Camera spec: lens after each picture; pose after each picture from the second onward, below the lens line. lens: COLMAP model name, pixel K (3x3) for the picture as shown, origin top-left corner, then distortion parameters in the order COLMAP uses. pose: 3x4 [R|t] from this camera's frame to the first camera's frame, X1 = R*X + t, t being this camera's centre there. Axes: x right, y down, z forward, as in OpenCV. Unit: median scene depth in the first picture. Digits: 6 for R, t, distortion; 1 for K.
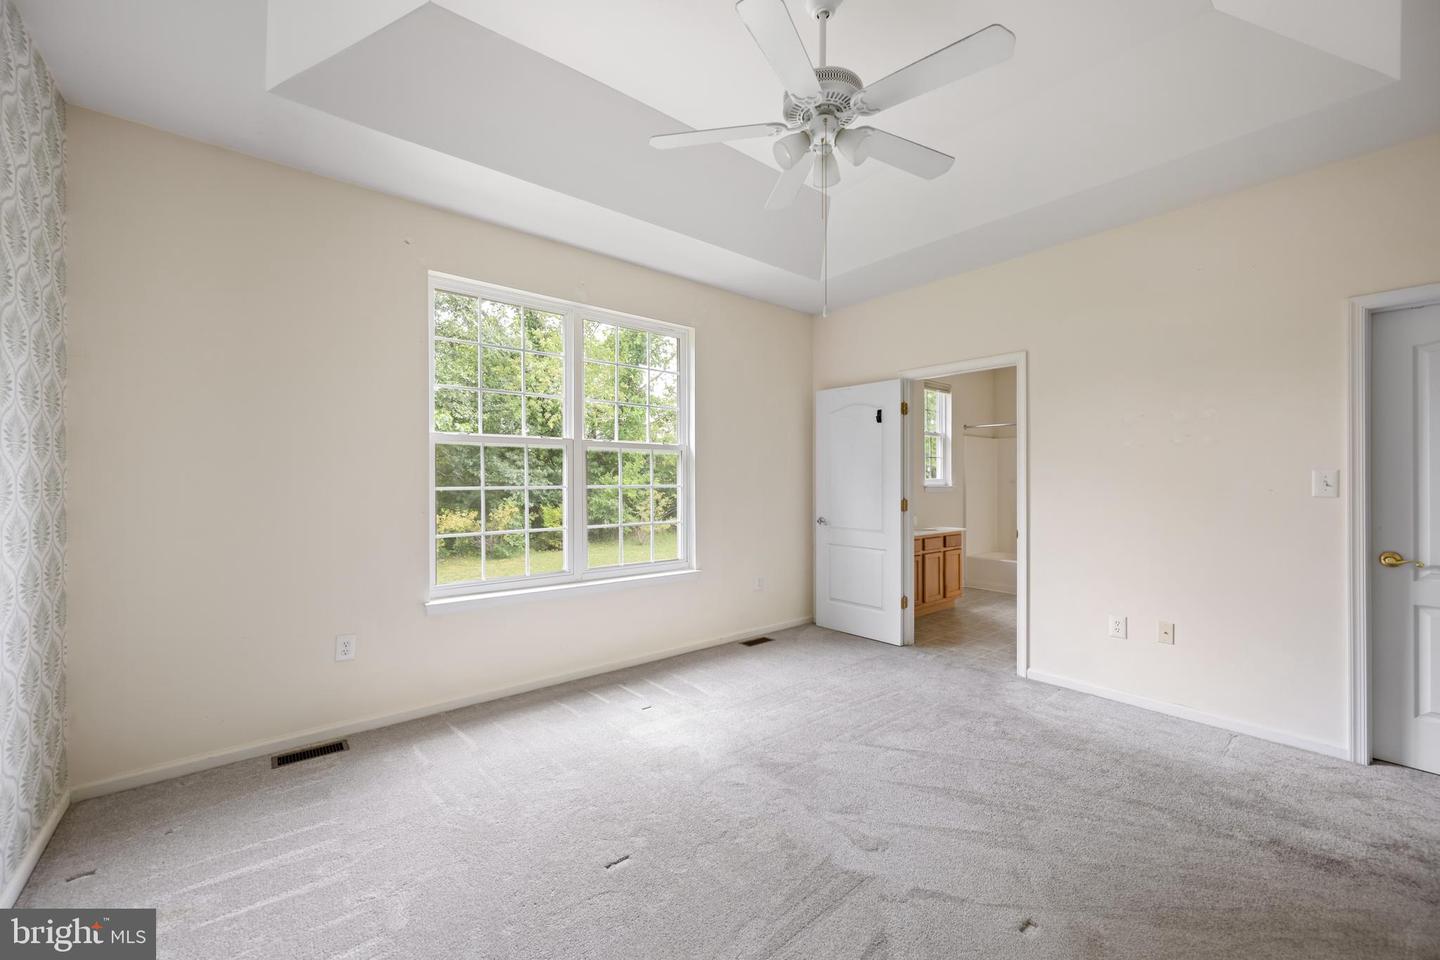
lens RADIAL K [[561.6, 0, 718.3], [0, 561.6, 473.4], [0, 0, 1]] dist [-0.001461, -0.000081]
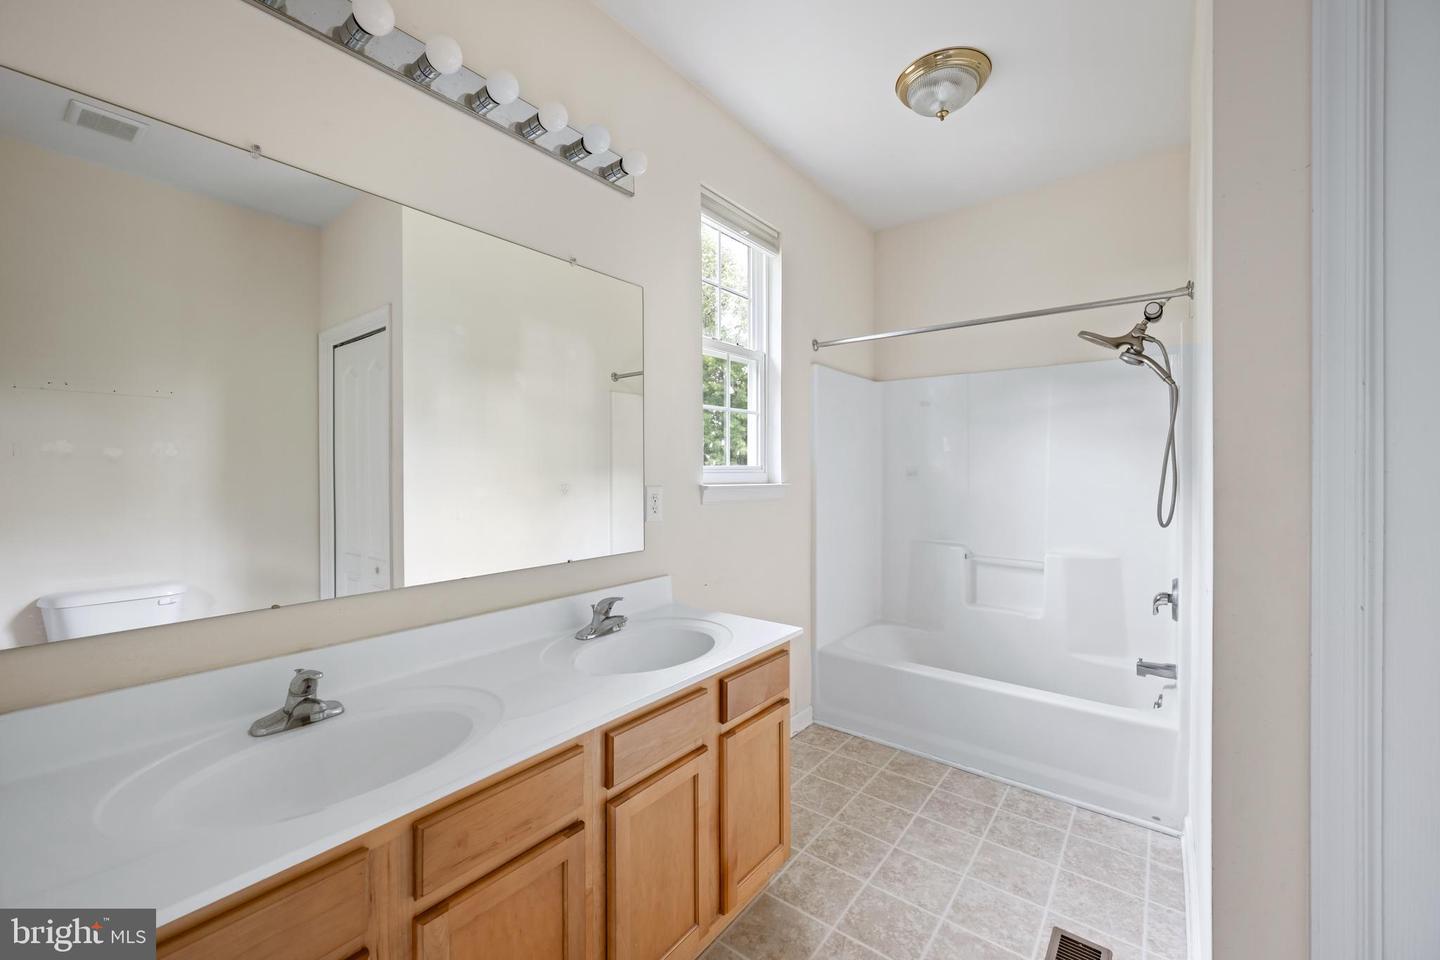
lens RADIAL K [[561.6, 0, 718.3], [0, 561.6, 473.4], [0, 0, 1]] dist [-0.001461, -0.000081]
pose [[0.978184, -0.005059, 0.207678, 0.287000], [0.002374, 0.999910, 0.013176, 0.009939], [-0.207726, -0.012396, 0.978108, 0.613952]]
